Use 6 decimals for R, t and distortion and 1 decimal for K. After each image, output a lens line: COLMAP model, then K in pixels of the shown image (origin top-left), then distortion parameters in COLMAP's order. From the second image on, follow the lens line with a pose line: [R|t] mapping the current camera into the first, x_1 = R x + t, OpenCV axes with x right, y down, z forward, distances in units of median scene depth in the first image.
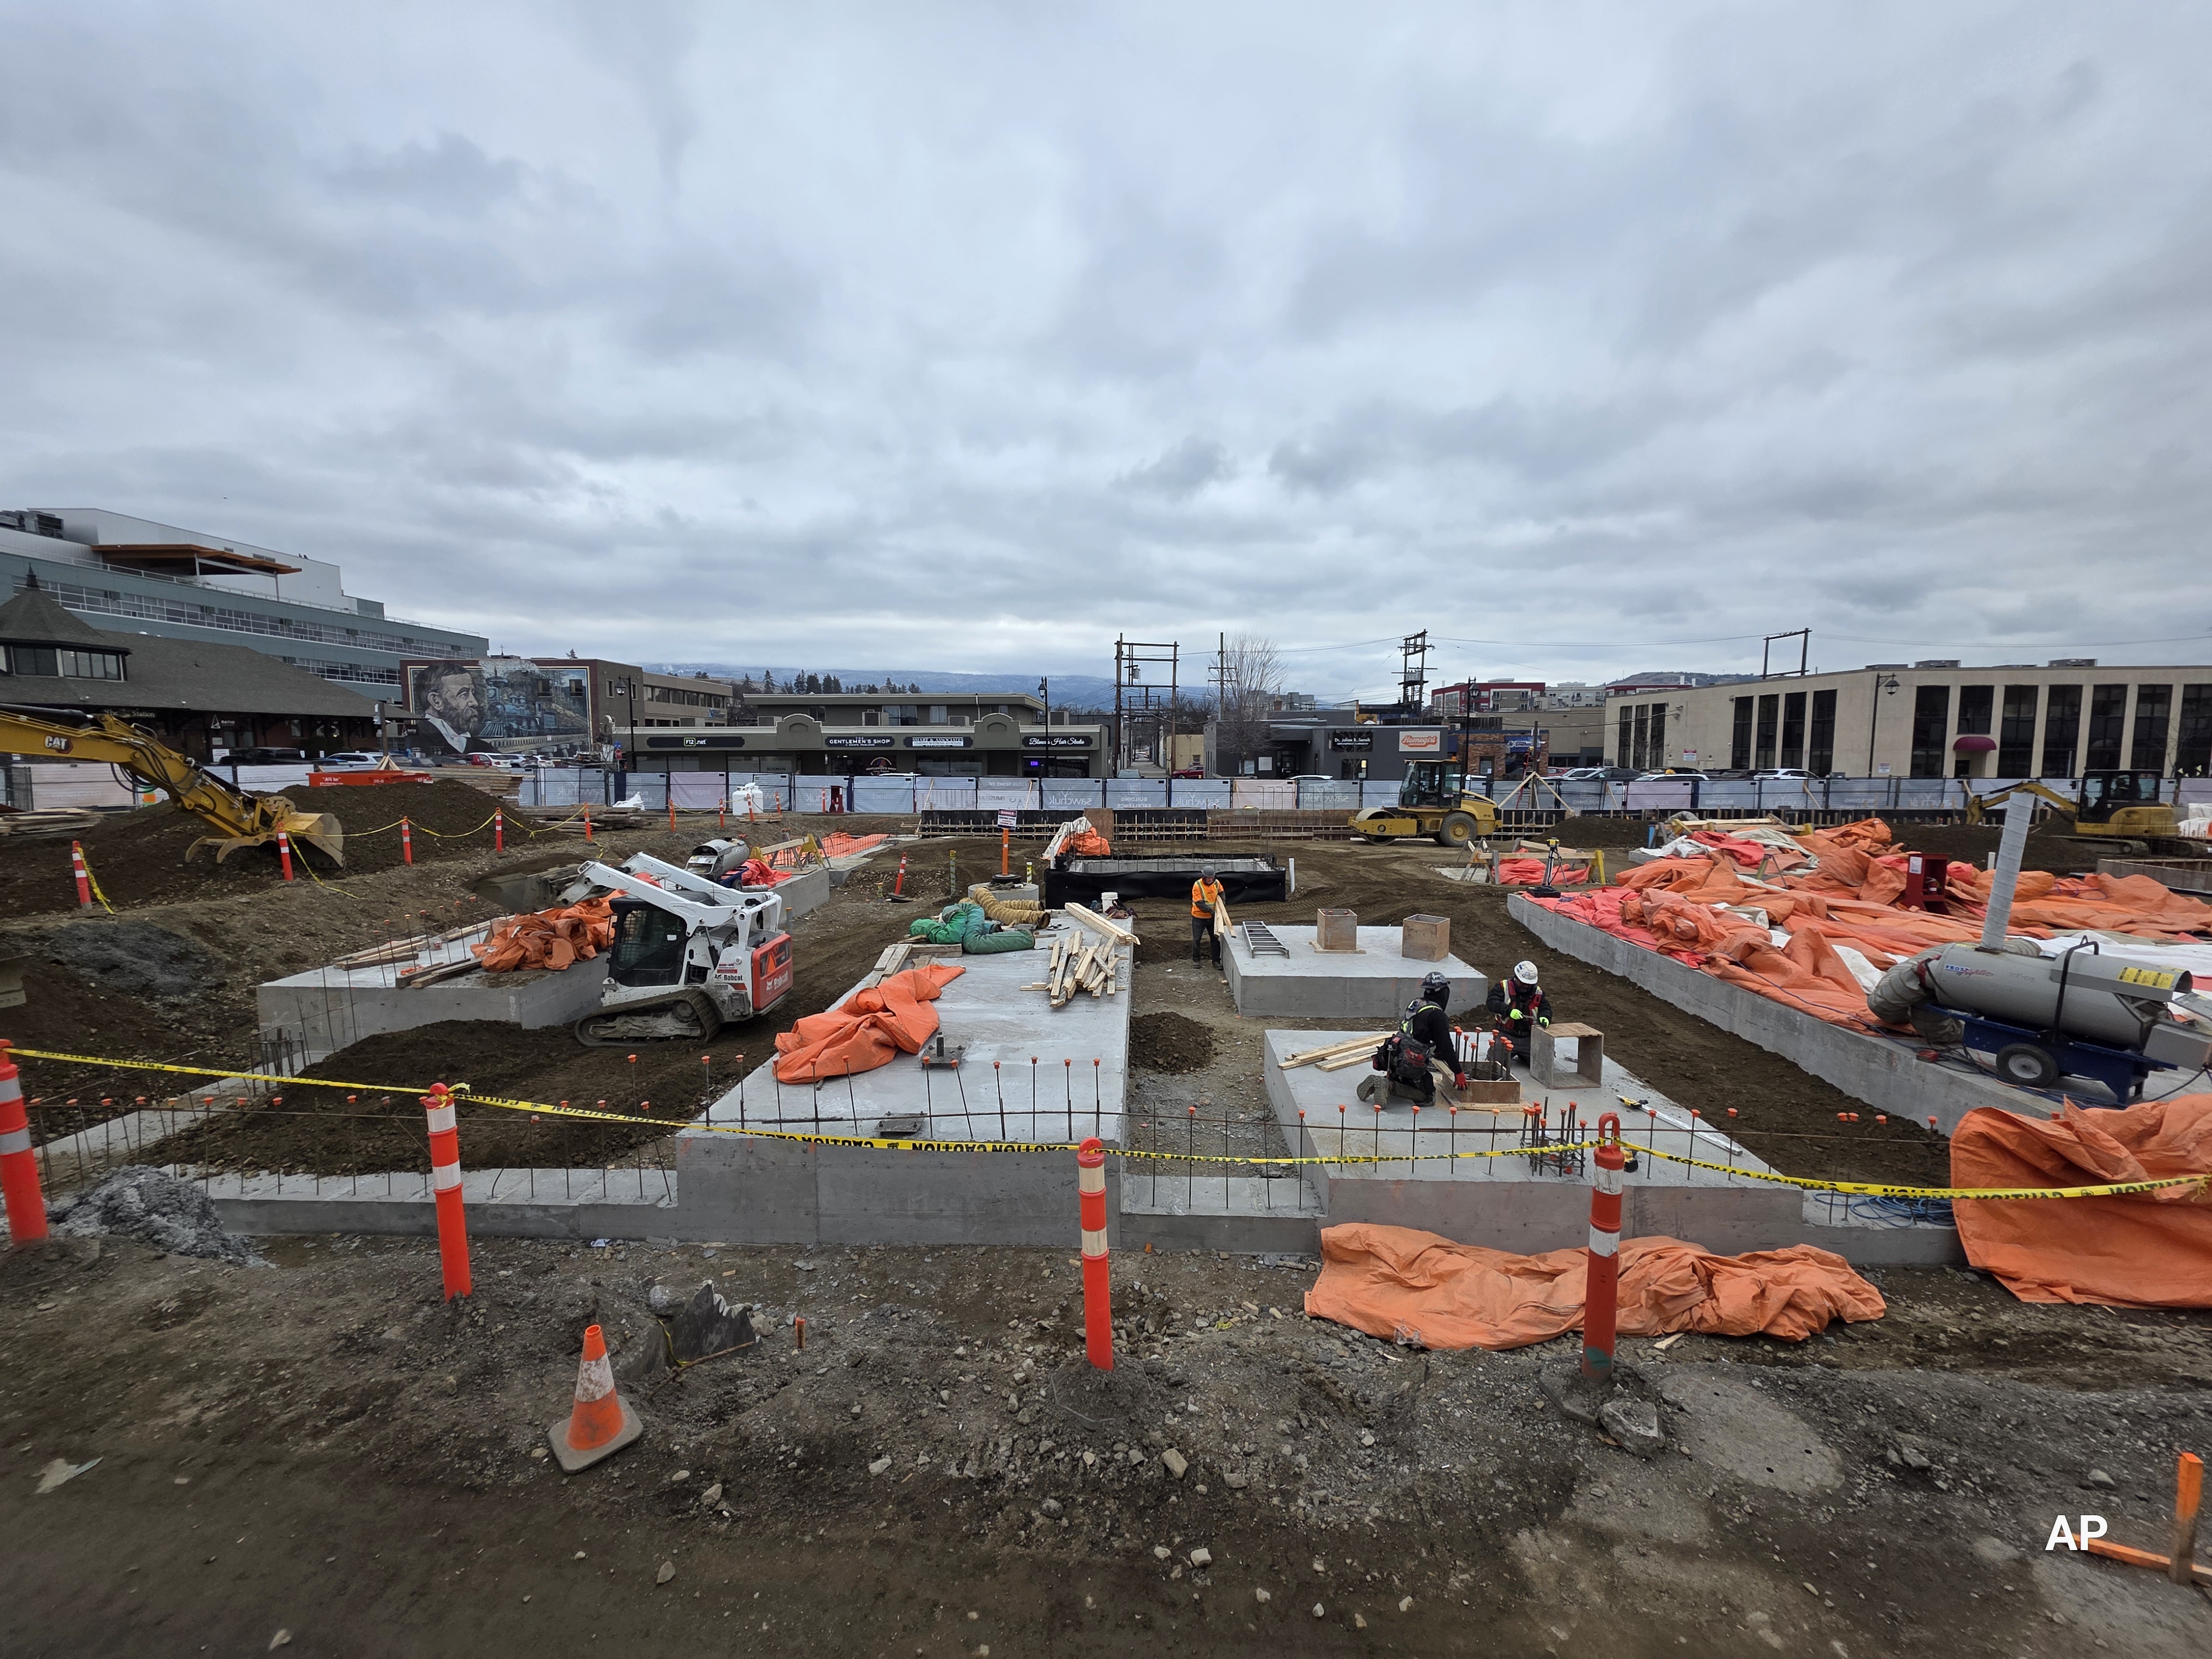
lens RADIAL K [[889.3, 0, 1110.6], [0, 889.3, 827.0], [0, 0, 1]] dist [-0.000248, -0.000100]
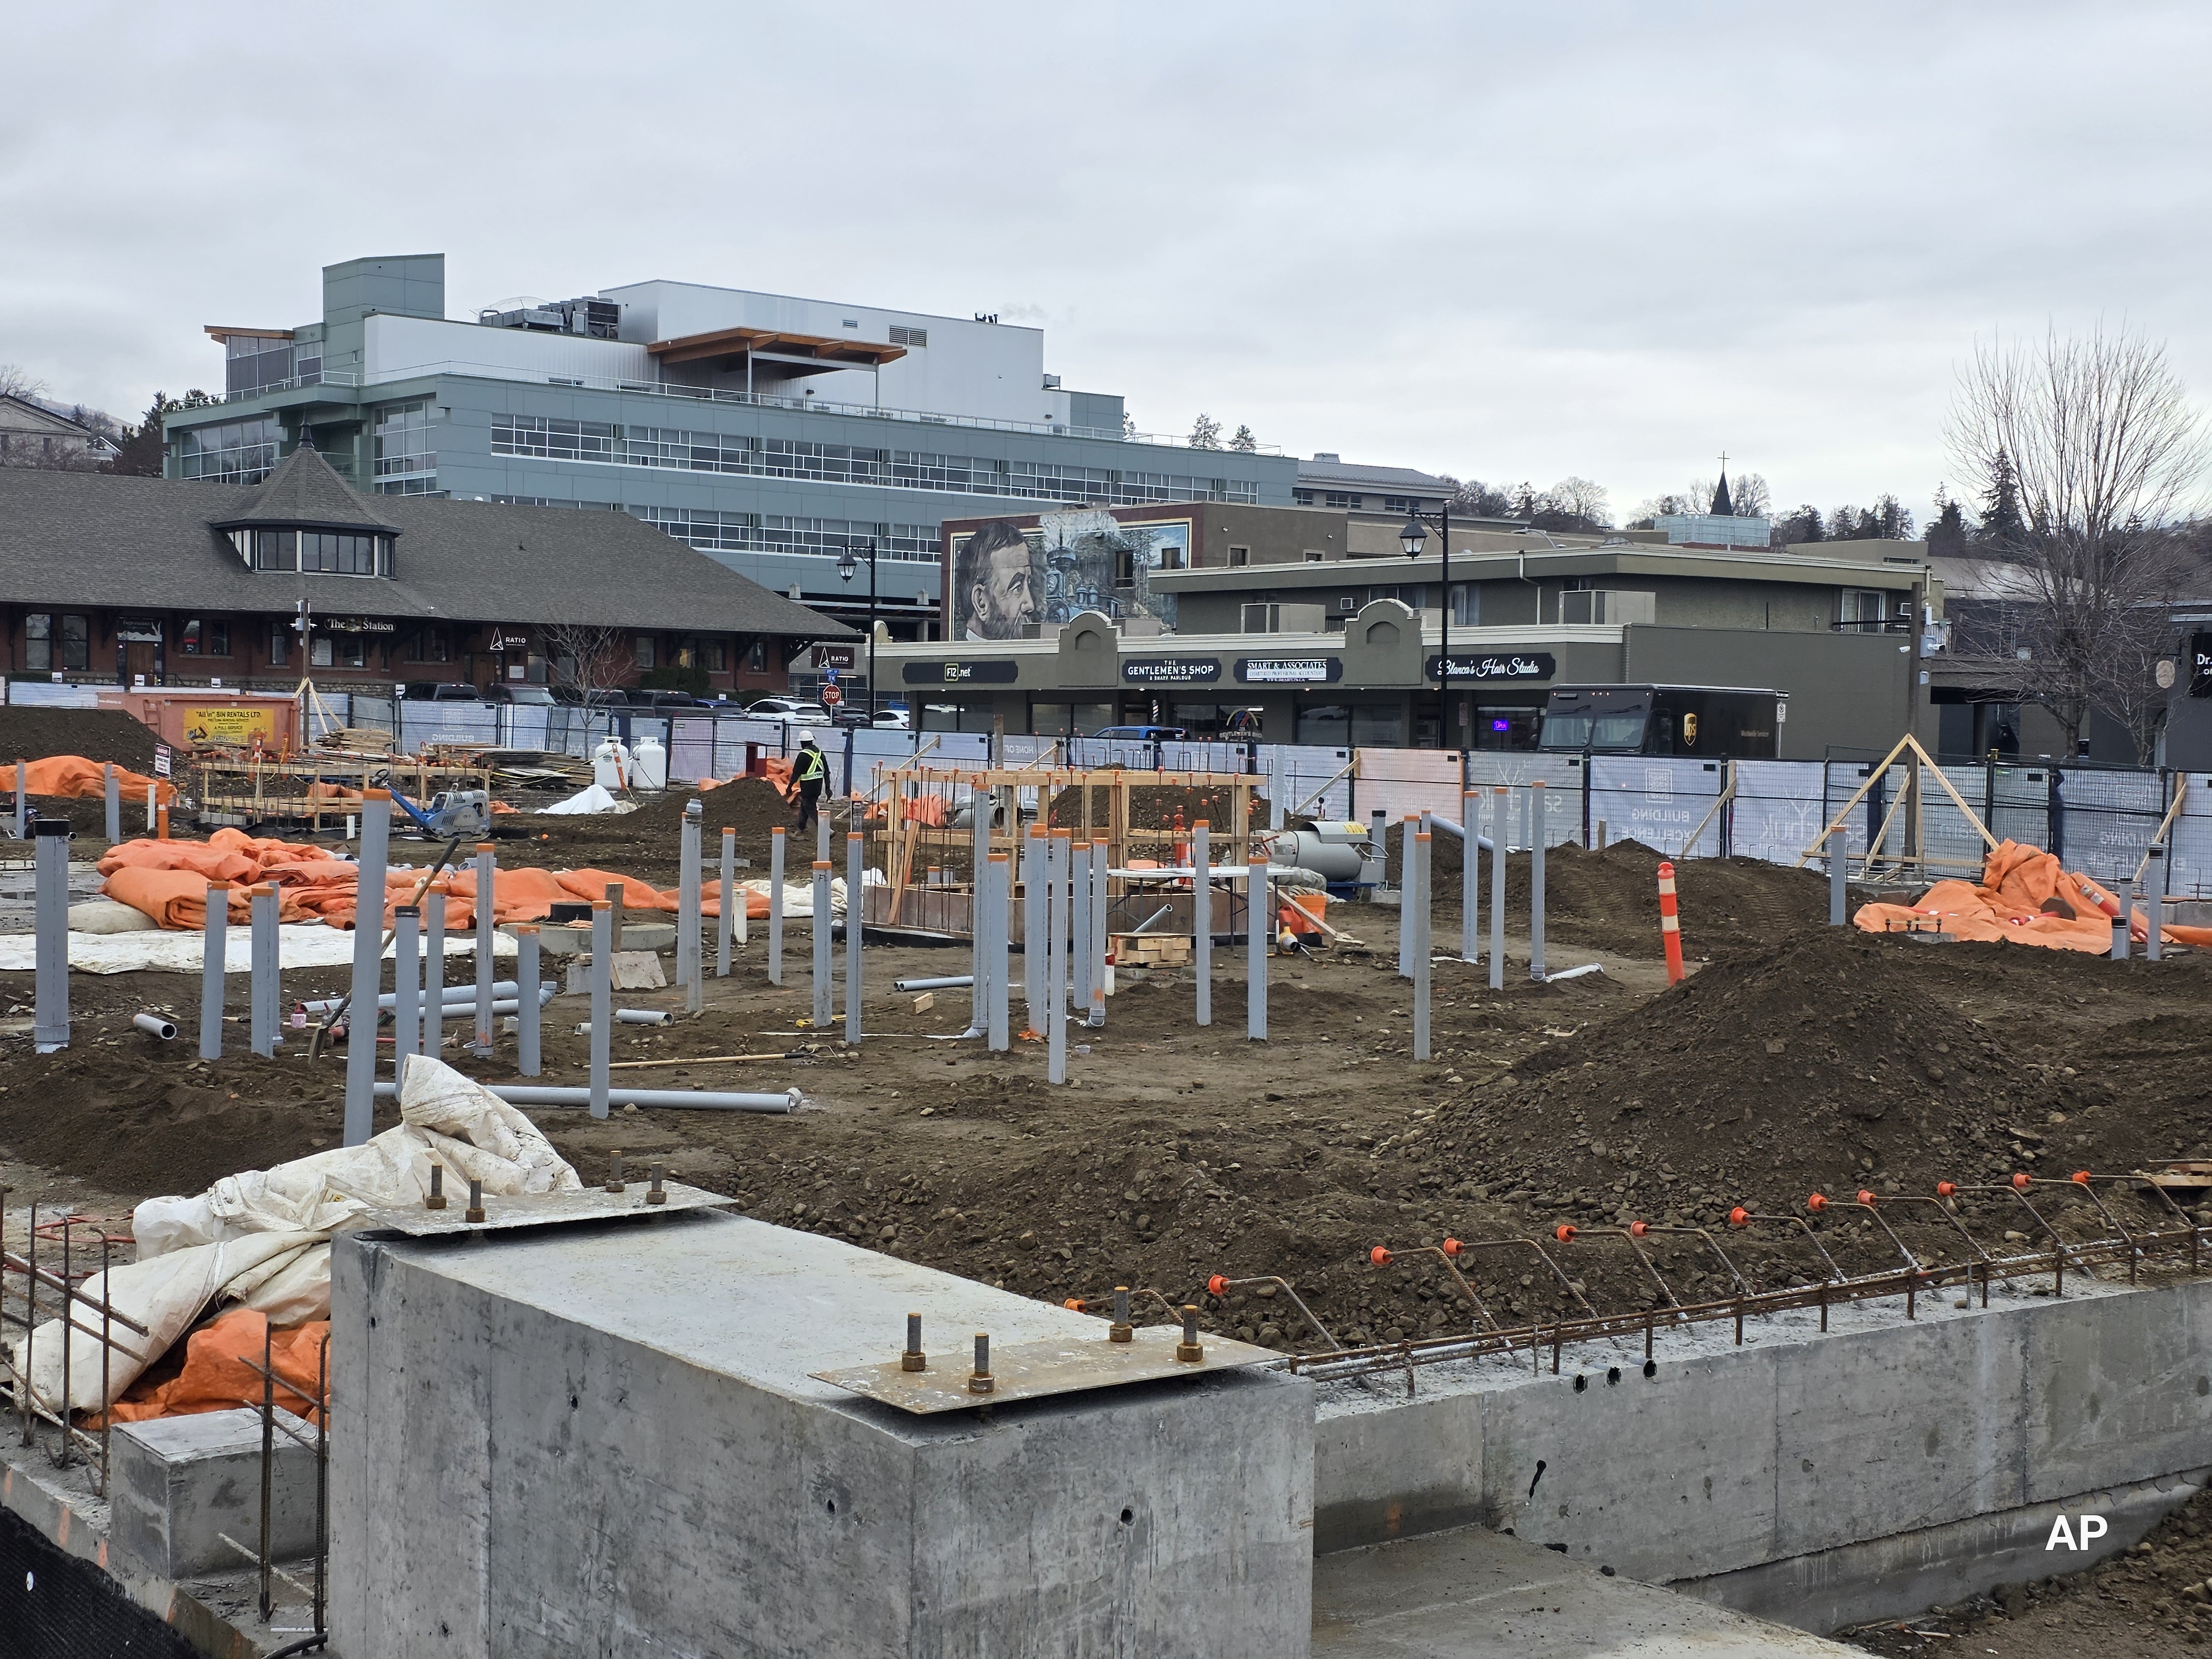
lens RADIAL K [[2967.7, 0, 1106.0], [0, 2967.7, 829.4], [0, 0, 1]] dist [-0.030814, 0.000000]
pose [[0.632215, 0.040034, -0.773758, 0.551310], [-0.089853, 0.995714, -0.021898, 0.011132], [0.769565, 0.083368, 0.633103, 0.038523]]
